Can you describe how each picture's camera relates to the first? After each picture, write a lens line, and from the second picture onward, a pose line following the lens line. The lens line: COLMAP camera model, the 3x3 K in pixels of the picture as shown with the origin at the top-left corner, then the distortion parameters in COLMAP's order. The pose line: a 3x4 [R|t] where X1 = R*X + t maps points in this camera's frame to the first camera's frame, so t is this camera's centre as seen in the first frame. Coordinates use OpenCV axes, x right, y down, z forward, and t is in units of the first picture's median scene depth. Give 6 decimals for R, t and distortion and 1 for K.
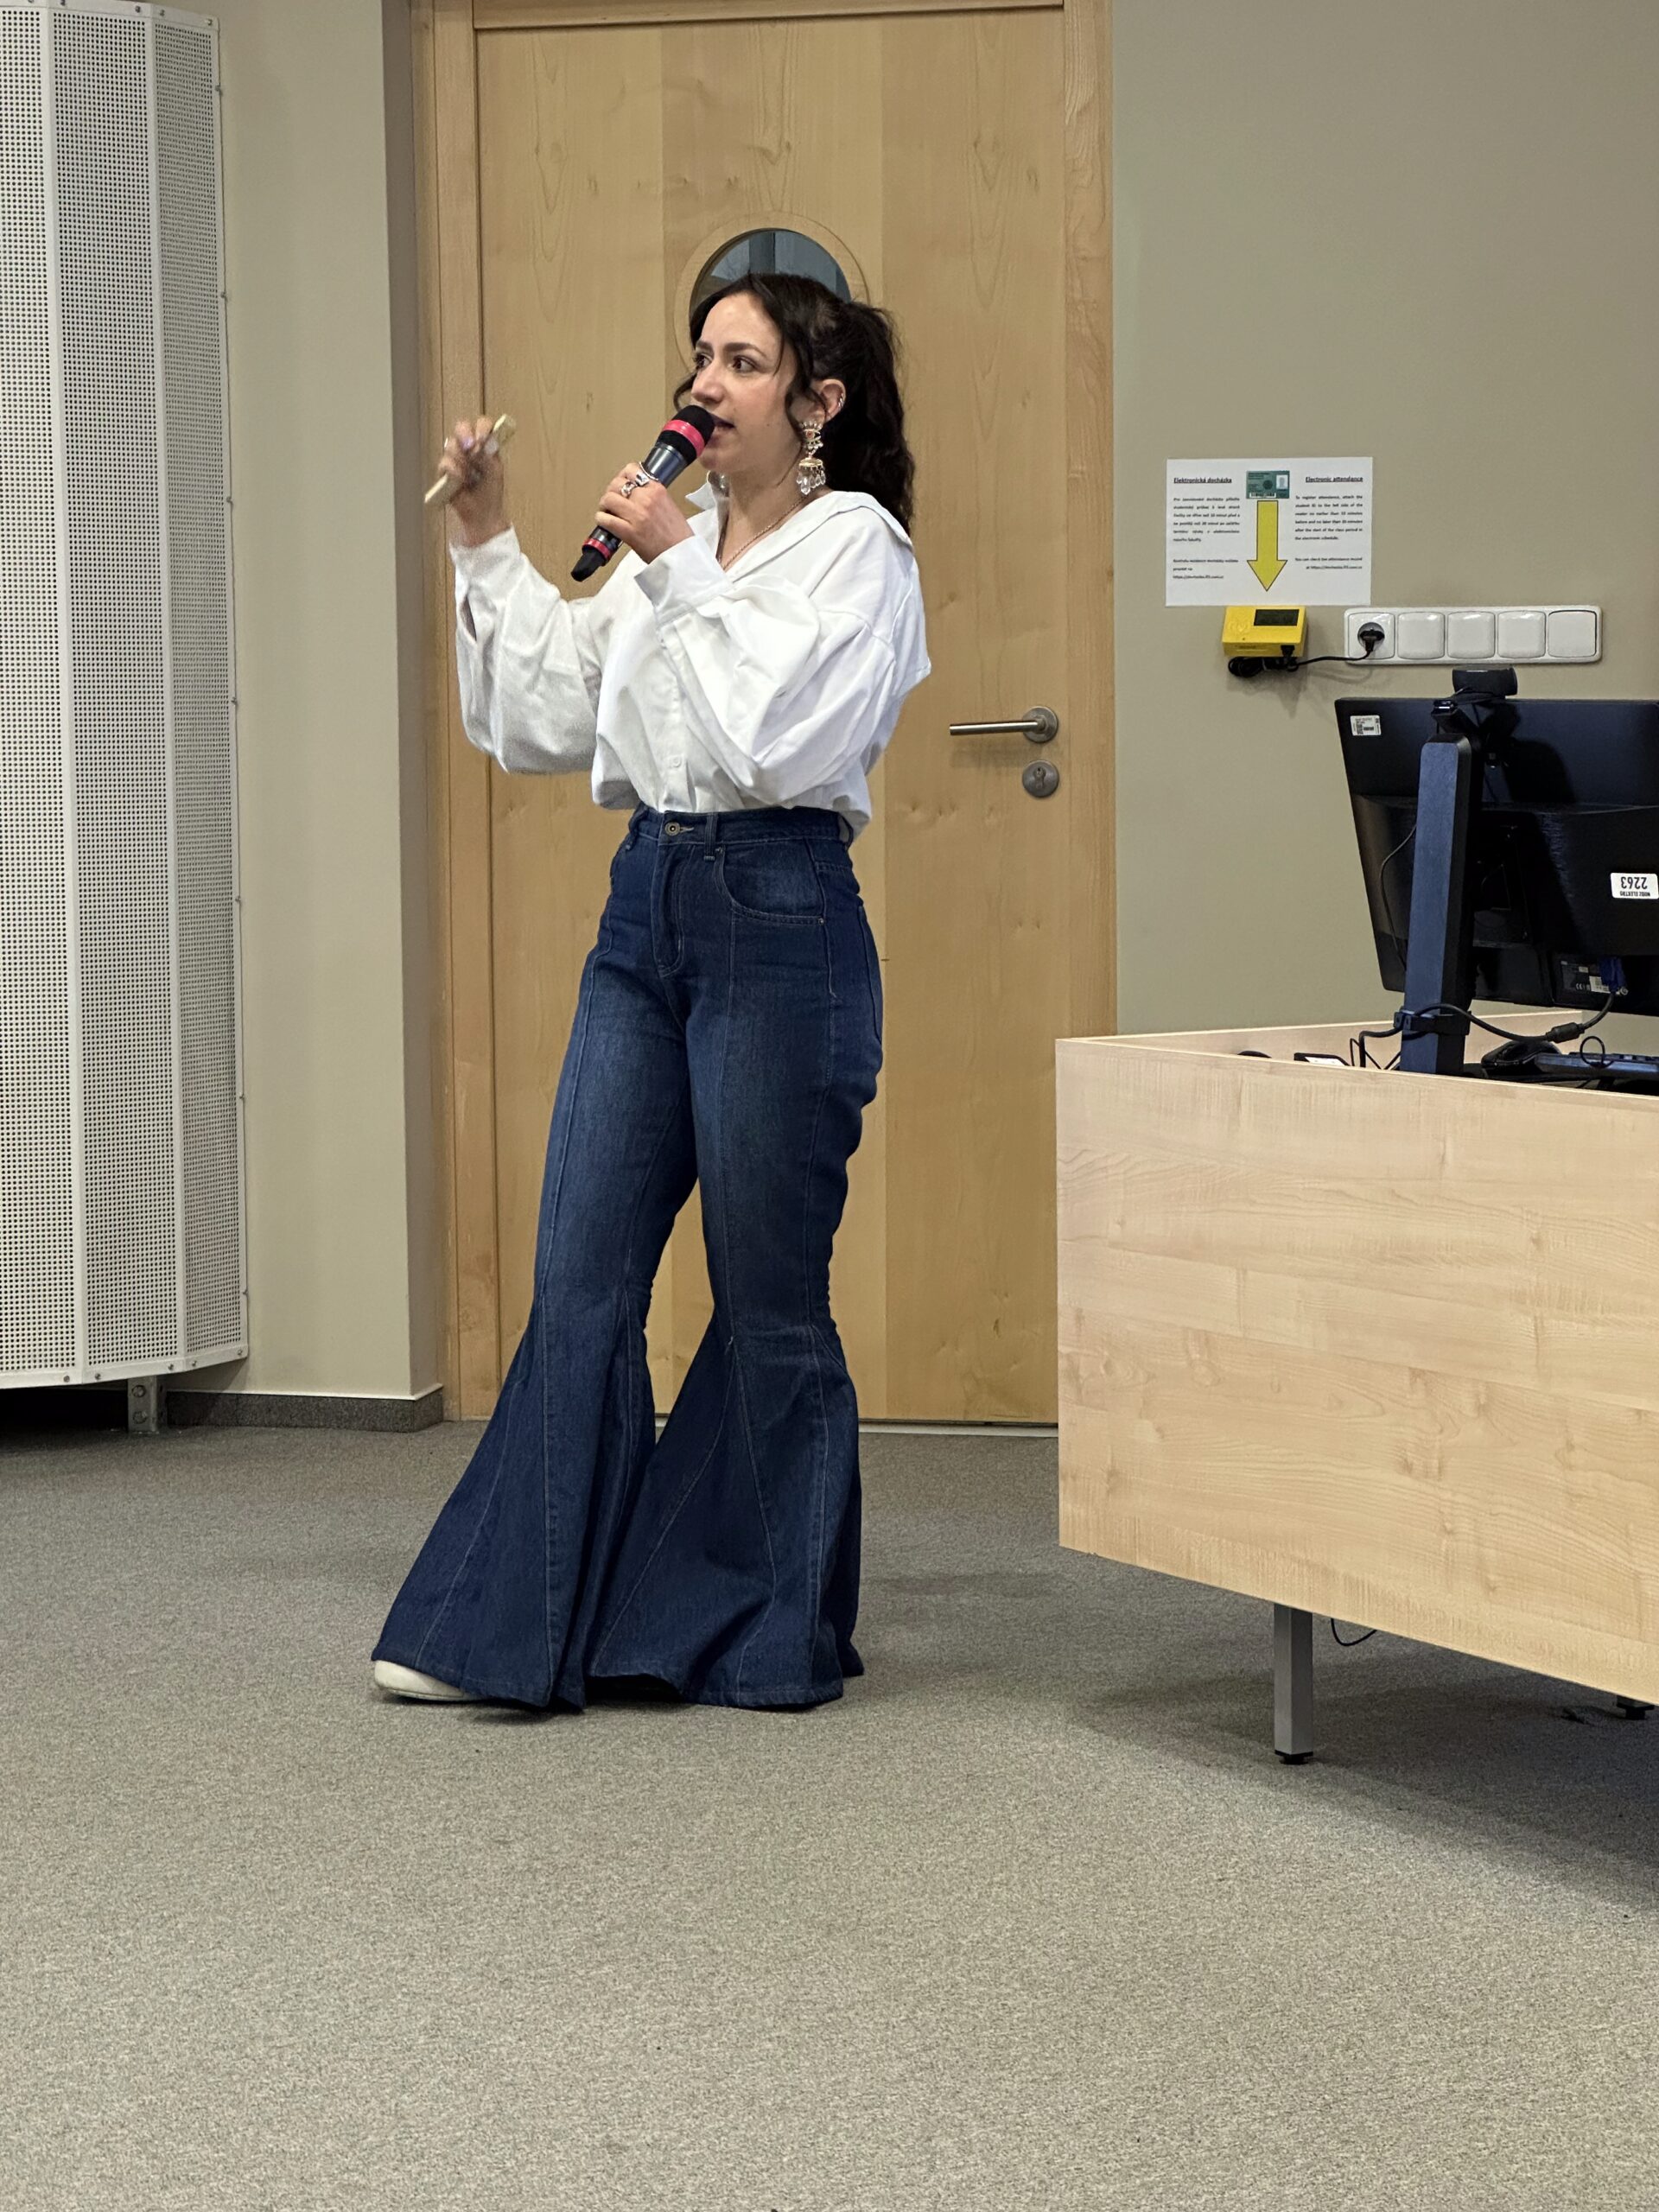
lens RADIAL K [[4981.0, 0, 879.8], [0, 4981.0, 1089.7], [0, 0, 1]] dist [0.030282, 3.106493]
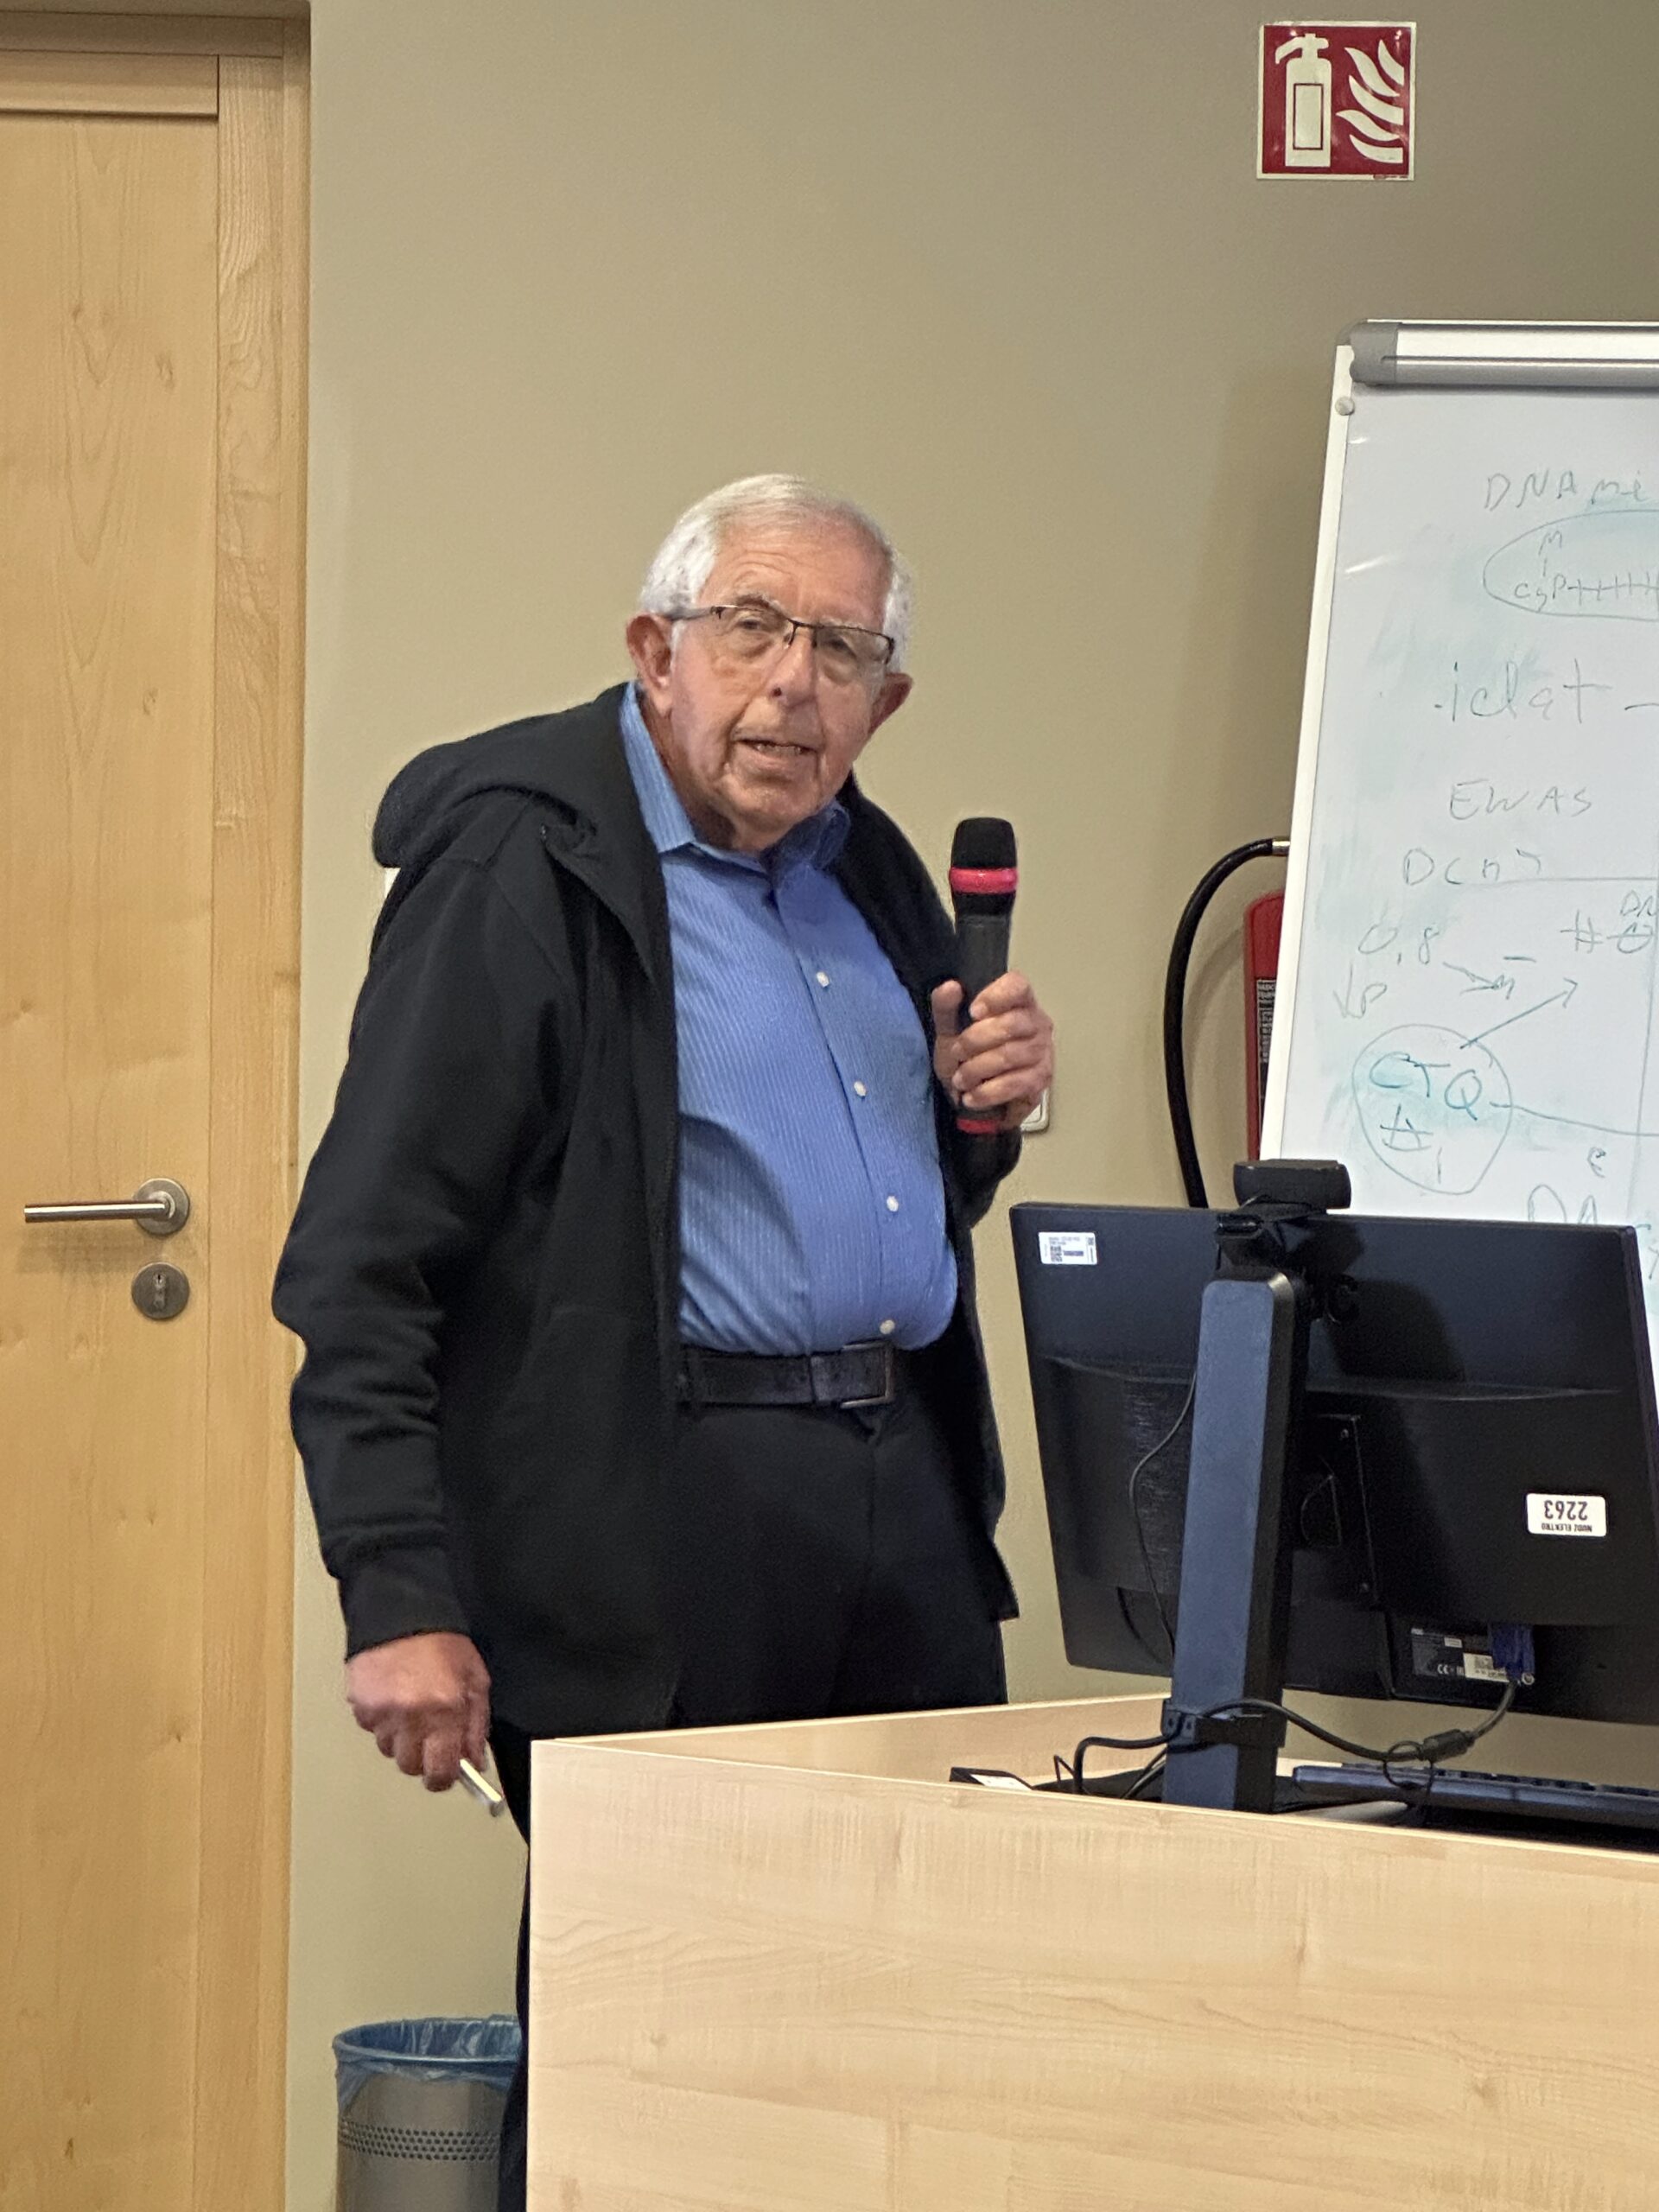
lens RADIAL K [[7064.6, 0, 872.8], [0, 7064.6, 1099.0], [0, 0, 1]] dist [-0.385375, 12.665398]
pose [[0.970117, 0.022173, 0.241624, -0.148188], [-0.002578, 0.996702, -0.081112, -0.020137], [-0.242626, 0.078065, 0.966974, 0.147145]]
